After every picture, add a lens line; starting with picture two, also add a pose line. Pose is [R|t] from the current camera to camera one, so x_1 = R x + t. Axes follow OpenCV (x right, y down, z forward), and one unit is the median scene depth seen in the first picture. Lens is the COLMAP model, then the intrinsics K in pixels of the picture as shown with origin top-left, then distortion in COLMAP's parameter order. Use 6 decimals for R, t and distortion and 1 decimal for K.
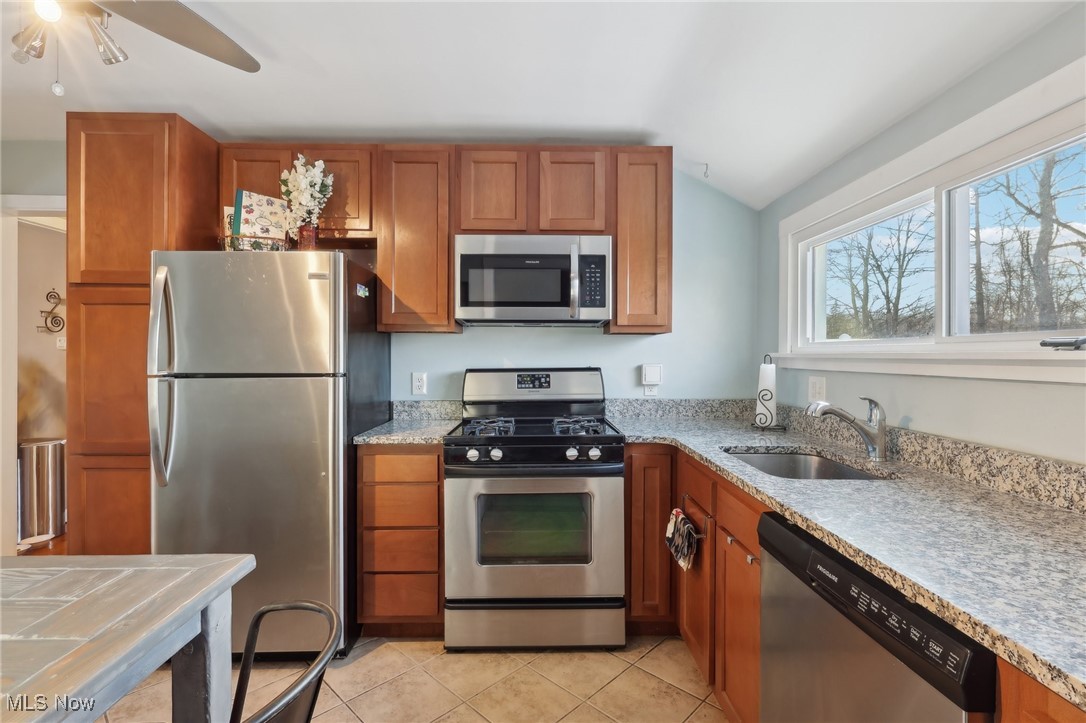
lens RADIAL K [[510.0, 0, 539.2], [0, 510.0, 359.2], [0, 0, 1]] dist [-0.001929, 0.000385]
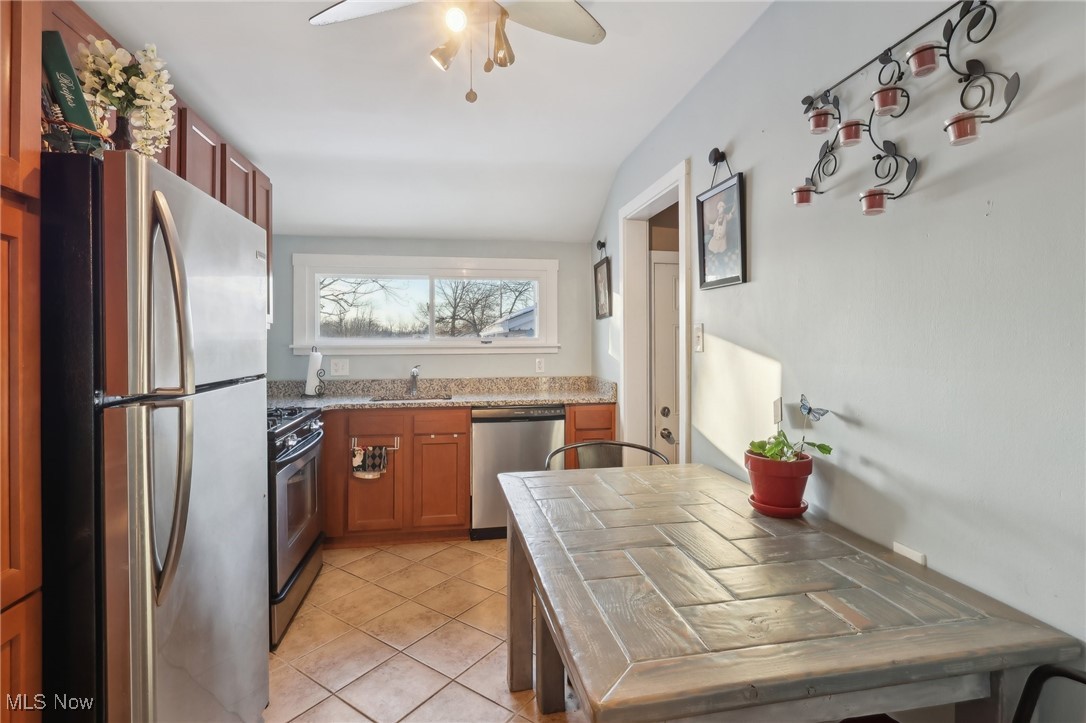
lens RADIAL K [[510.0, 0, 545.5], [0, 510.0, 342.6], [0, 0, 1]] dist [-0.001929, 0.000385]
pose [[-0.175814, 0.002377, 0.984420, -1.228900], [0.008675, 0.999962, -0.000865, -0.010555], [-0.984385, 0.008387, -0.175828, 0.646785]]
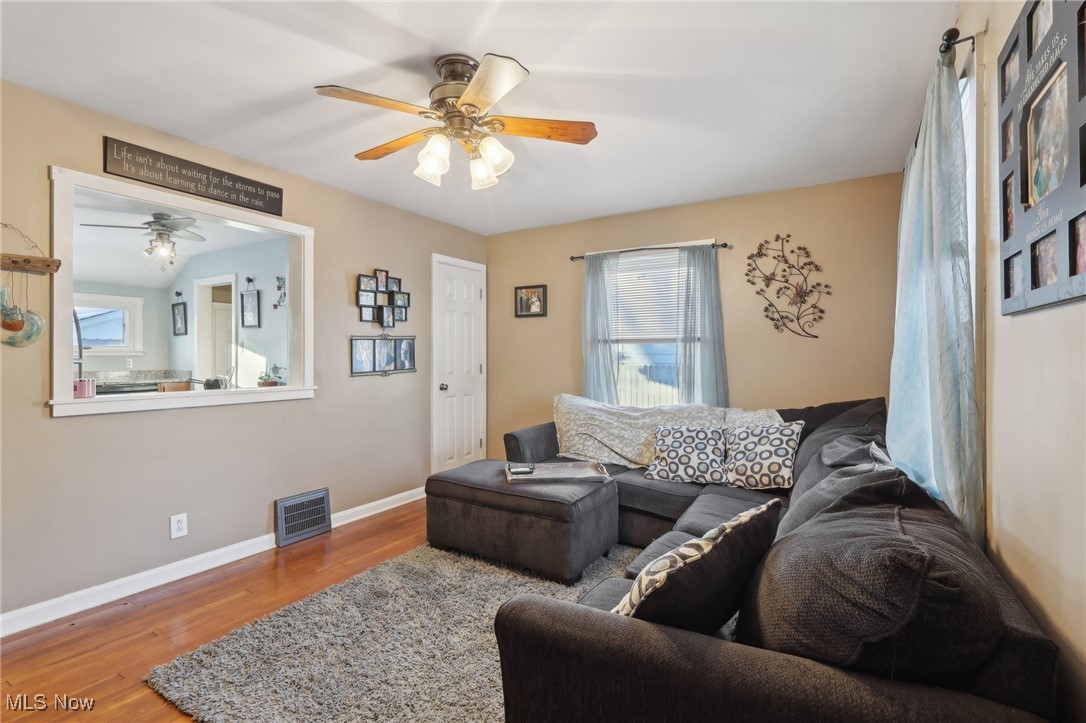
lens RADIAL K [[510.0, 0, 544.8], [0, 510.0, 355.0], [0, 0, 1]] dist [-0.001929, 0.000385]
pose [[-0.849282, 0.000949, 0.527939, -2.823528], [0.002977, 0.999991, 0.002992, 0.016913], [-0.527931, 0.004112, -0.849277, 1.480482]]
